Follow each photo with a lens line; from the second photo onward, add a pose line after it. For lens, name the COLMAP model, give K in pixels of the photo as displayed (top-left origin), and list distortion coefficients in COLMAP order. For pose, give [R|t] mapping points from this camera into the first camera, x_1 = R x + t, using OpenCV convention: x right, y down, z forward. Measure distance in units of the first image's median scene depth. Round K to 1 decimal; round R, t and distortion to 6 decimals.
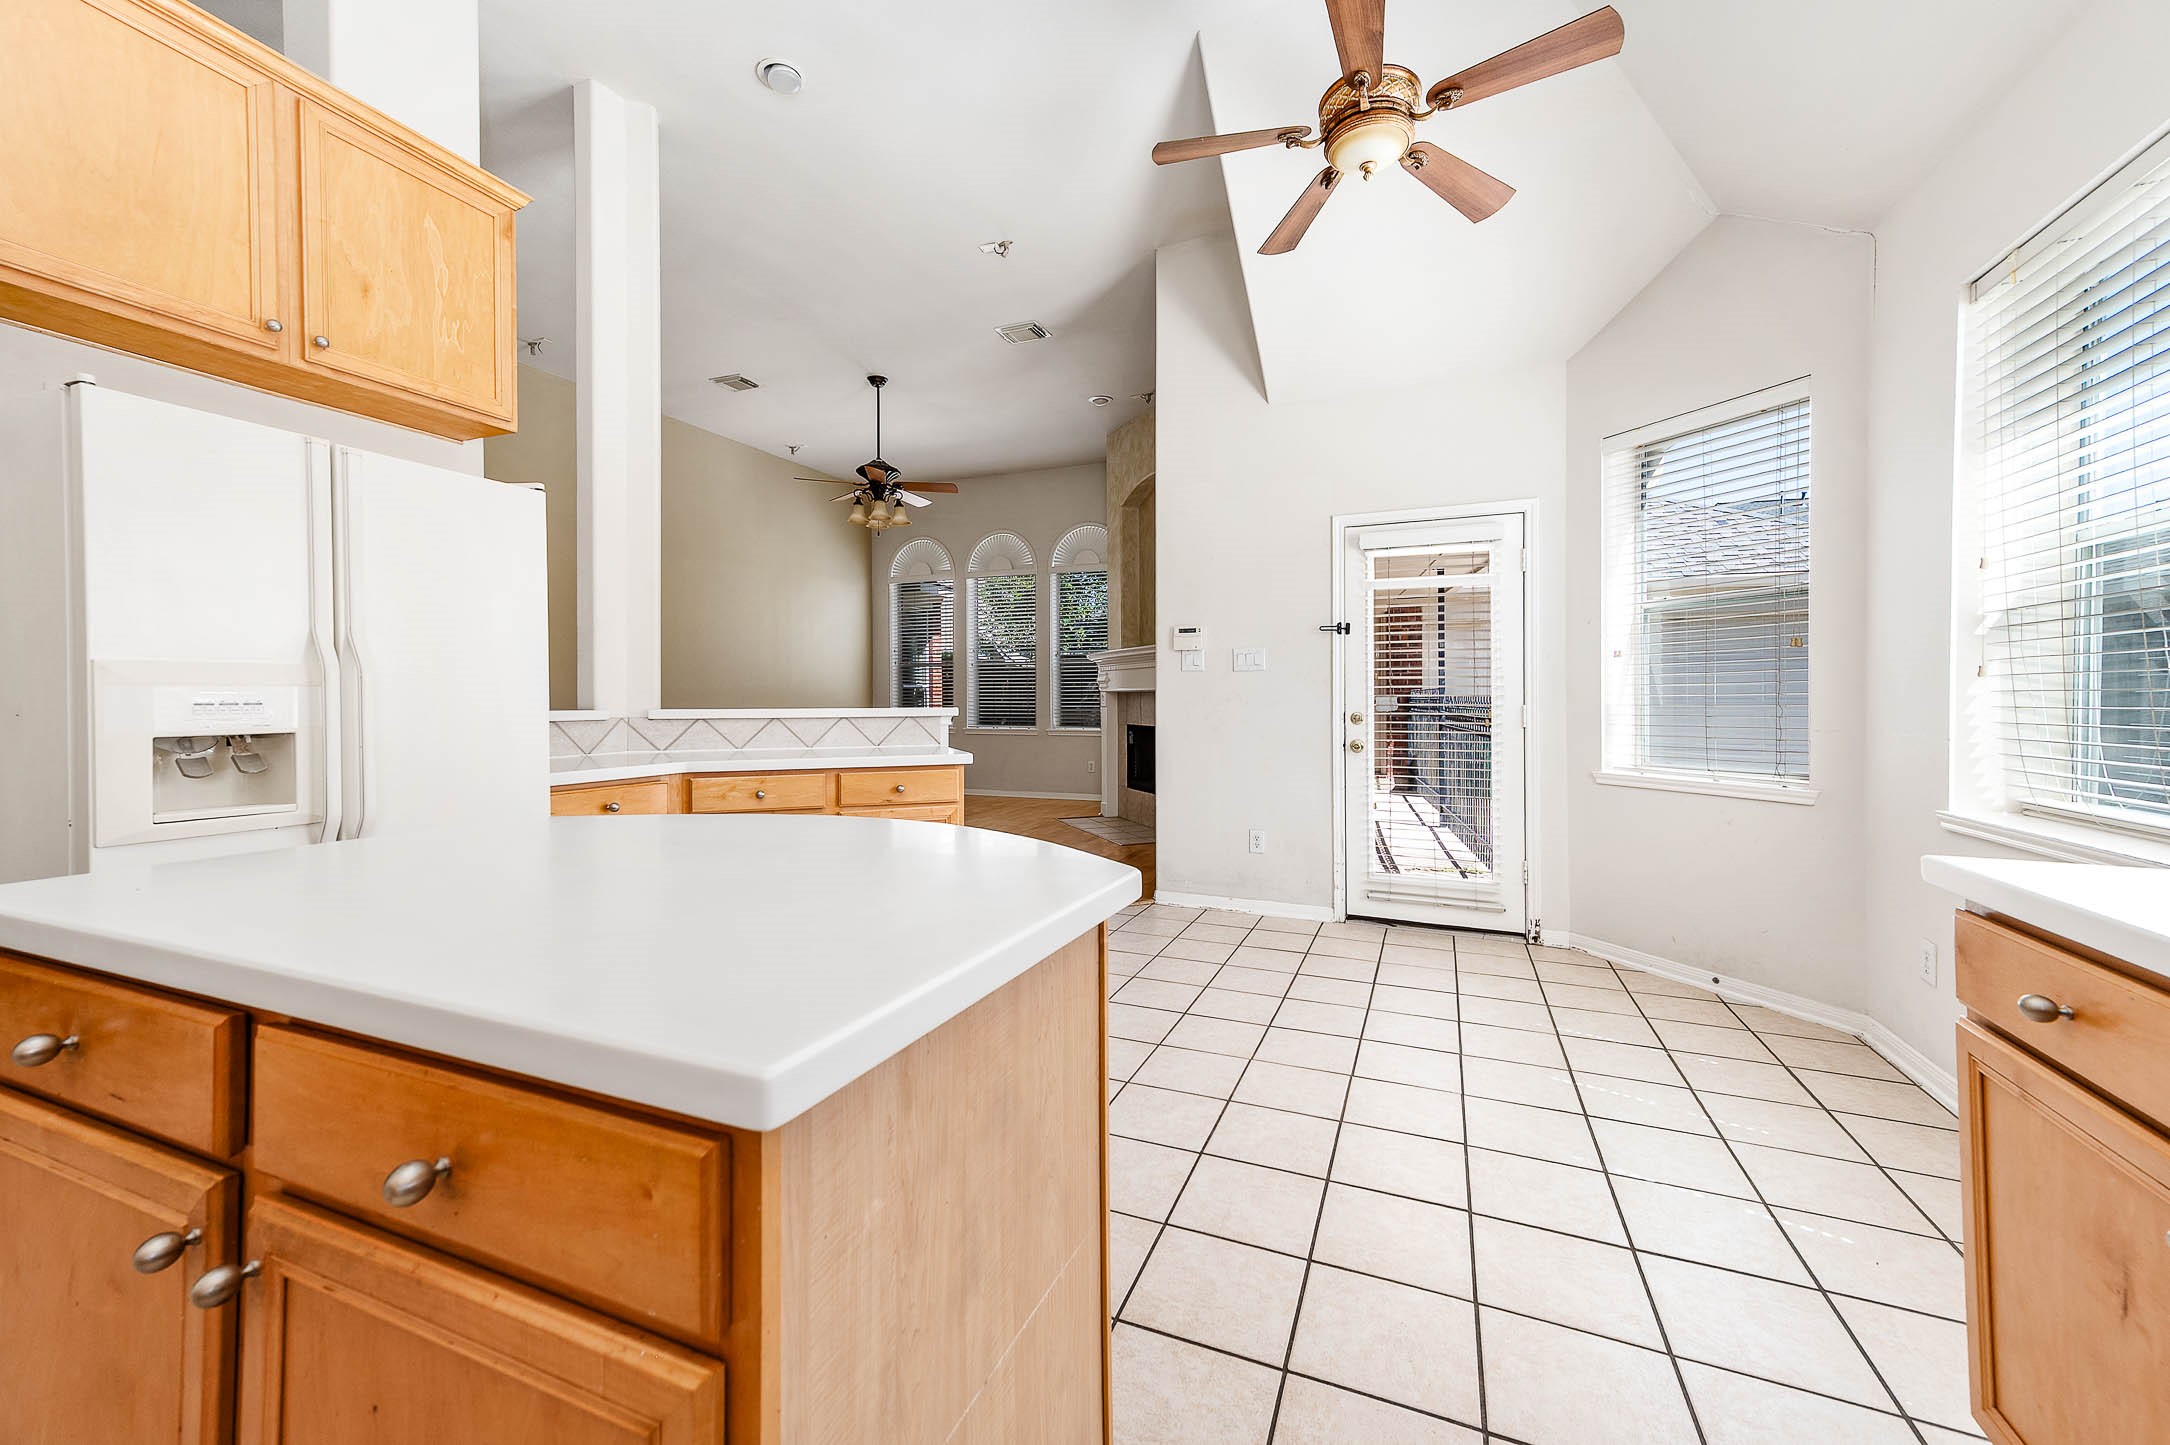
lens RADIAL K [[841.7, 0, 1085.0], [0, 841.7, 722.5], [0, 0, 1]] dist [0.018143, 0.000352]
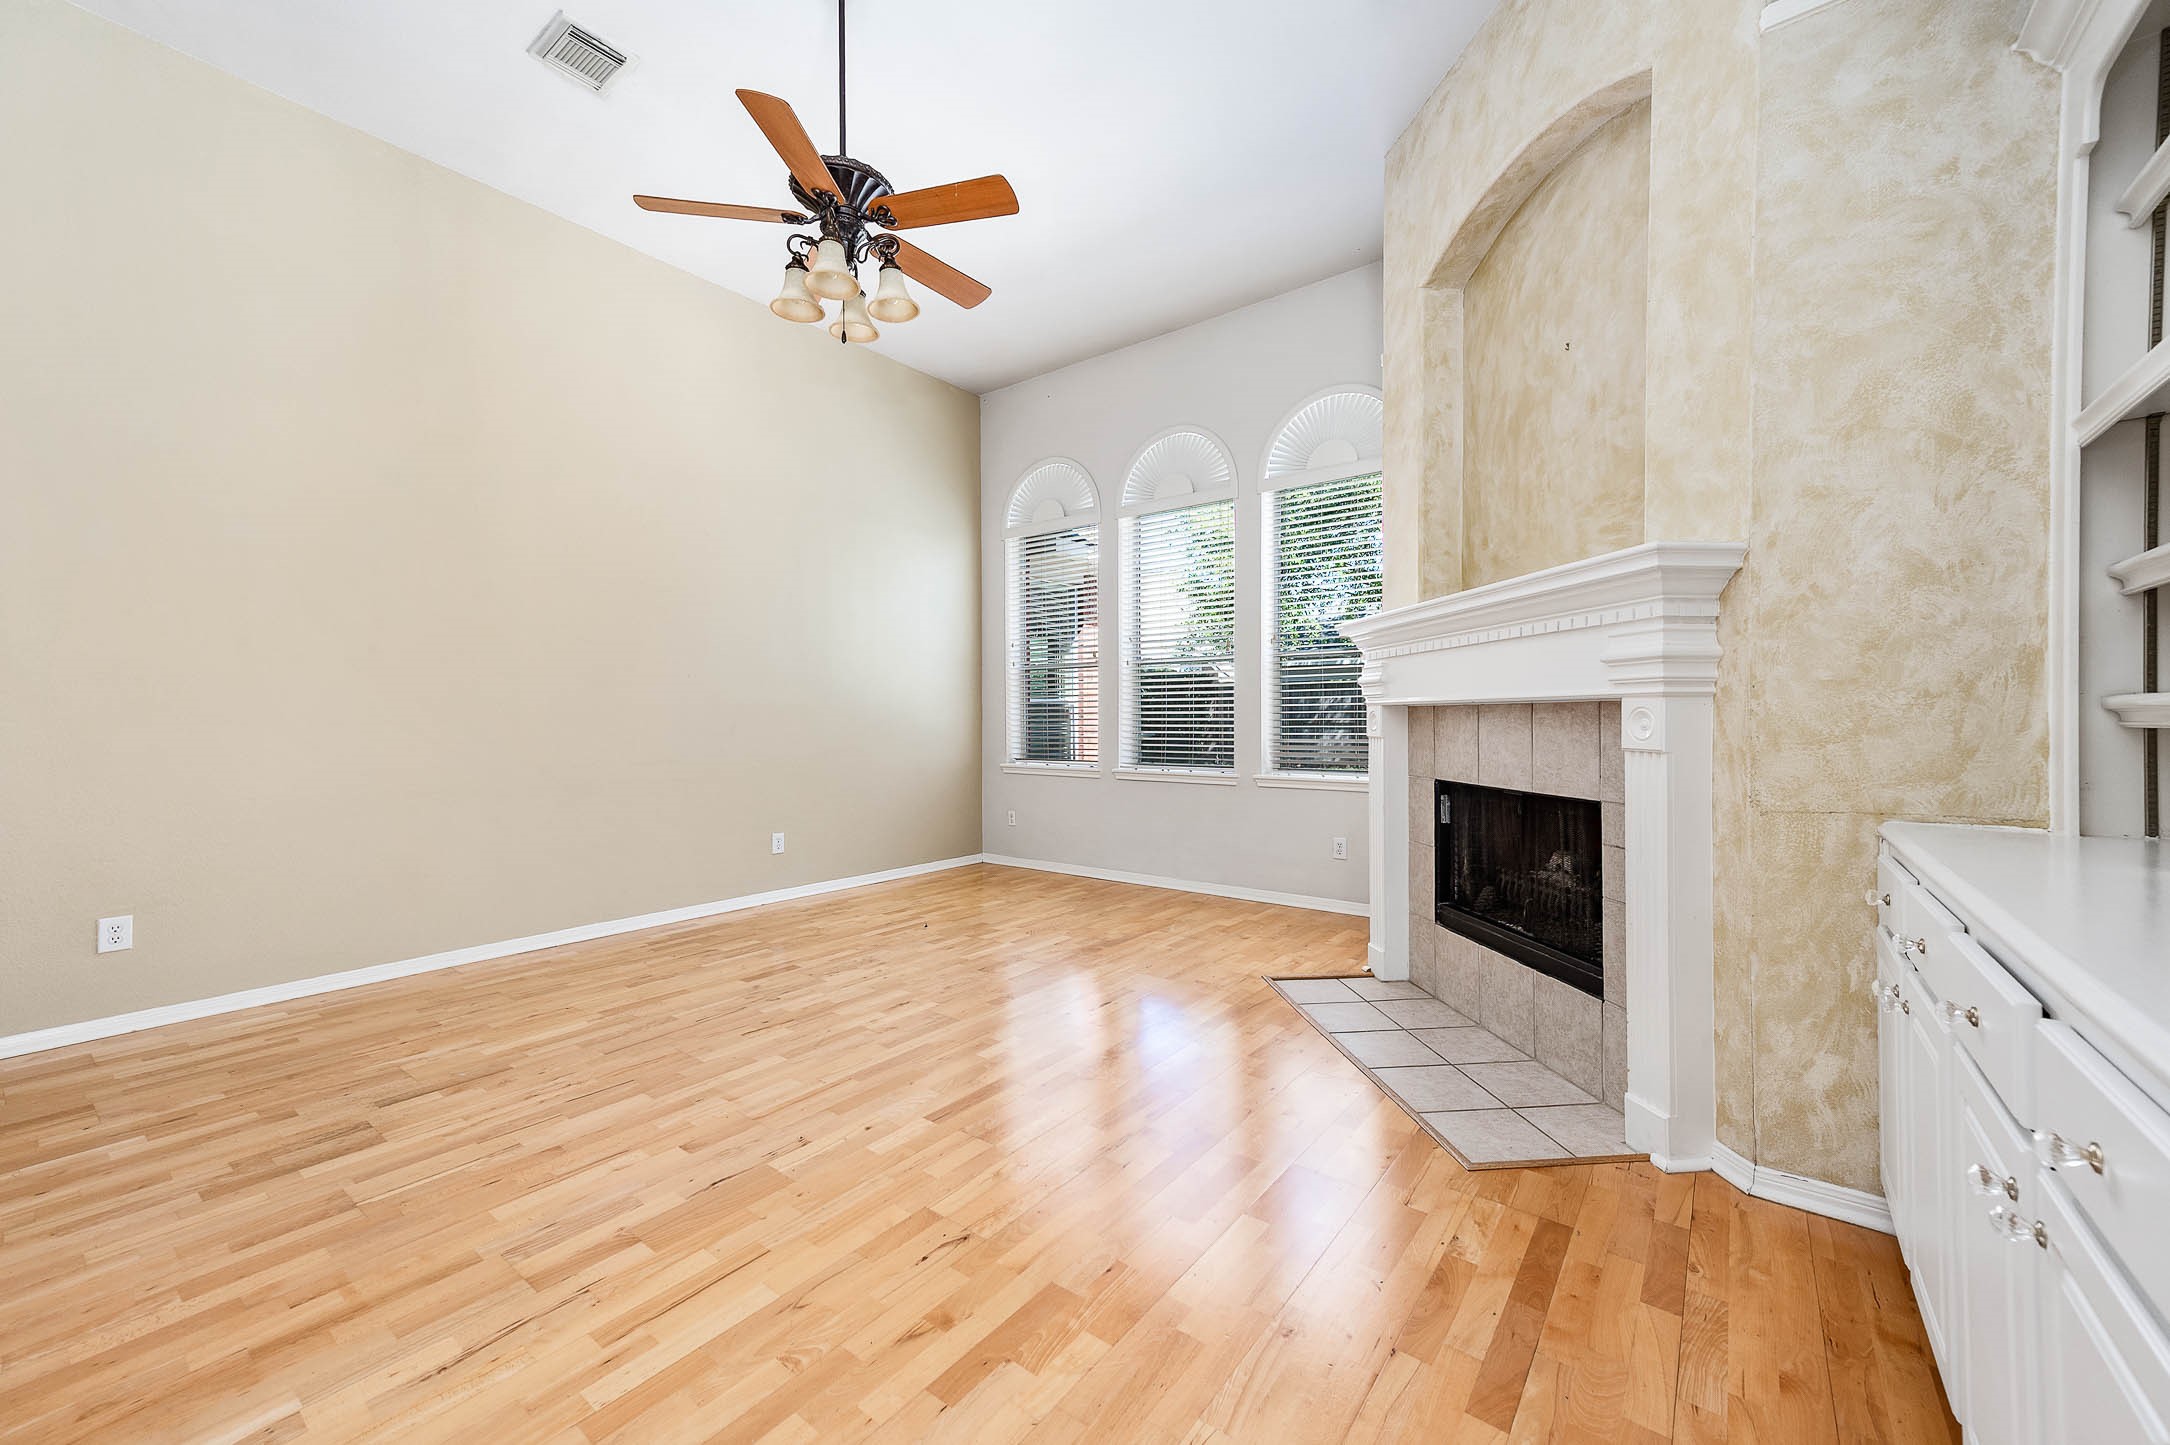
lens RADIAL K [[841.7, 0, 1085.0], [0, 841.7, 722.5], [0, 0, 1]] dist [0.018143, 0.000352]
pose [[0.967545, 0.006643, -0.252610, -0.012201], [-0.013026, 0.999637, -0.023603, -0.011632], [0.252361, 0.026128, 0.967280, 0.425594]]
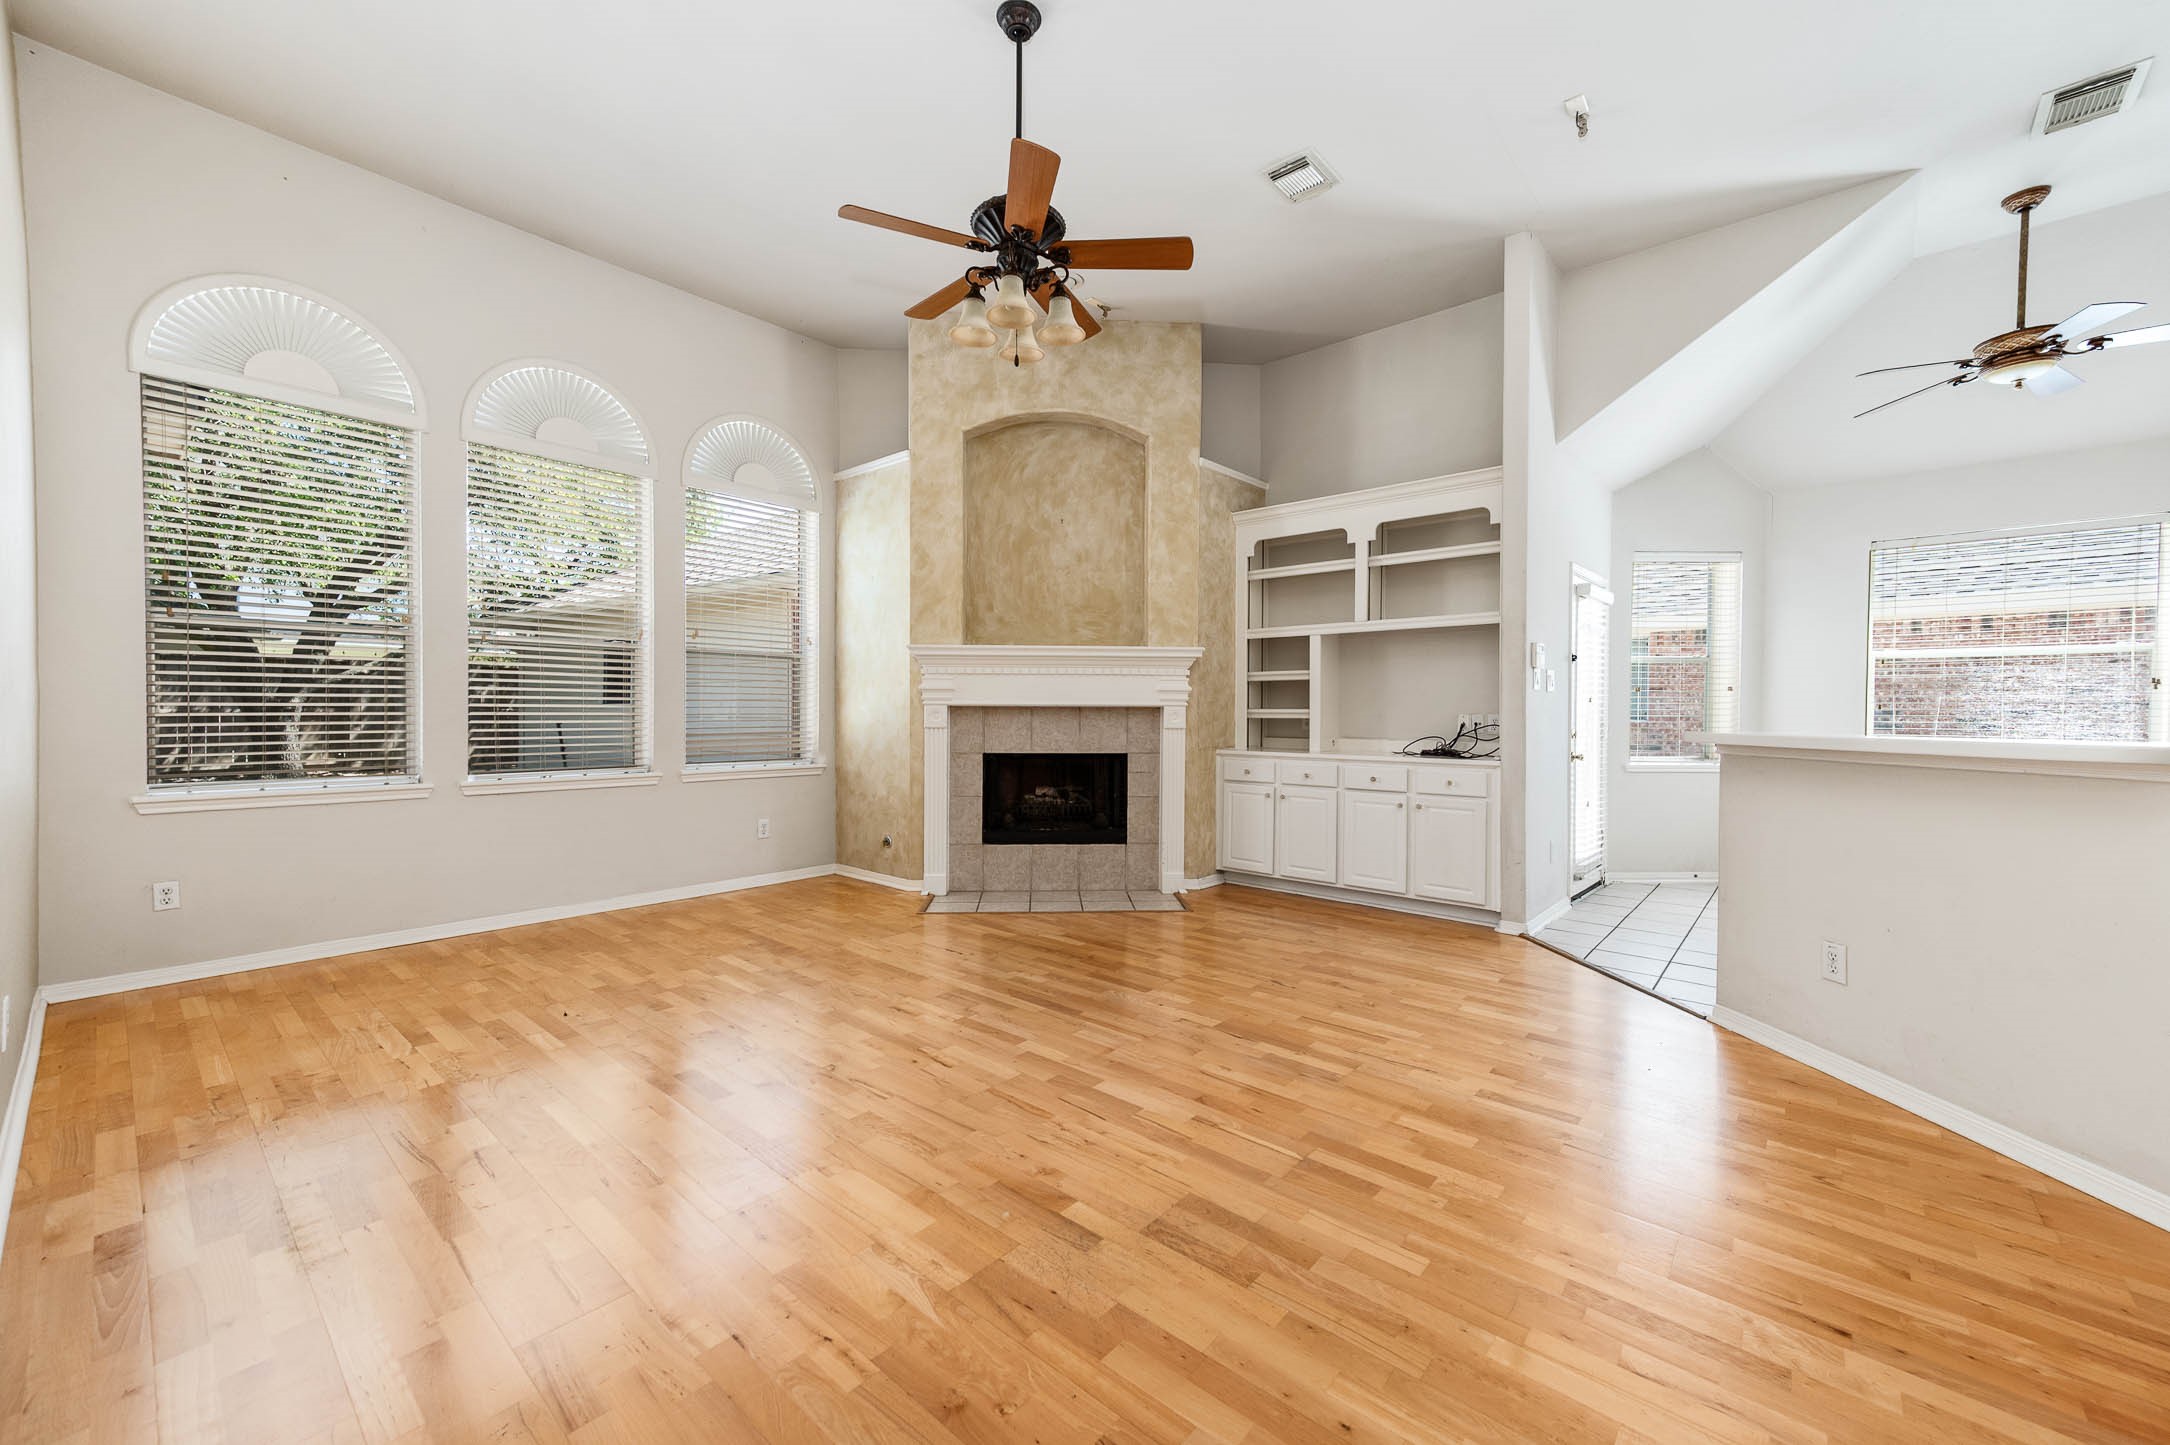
lens RADIAL K [[841.7, 0, 1085.0], [0, 841.7, 722.5], [0, 0, 1]] dist [0.018143, 0.000352]
pose [[0.312488, -0.000071, 0.949922, -0.460850], [0.024338, 0.999672, -0.007932, -0.012451], [-0.949610, 0.025598, 0.312388, 0.565572]]
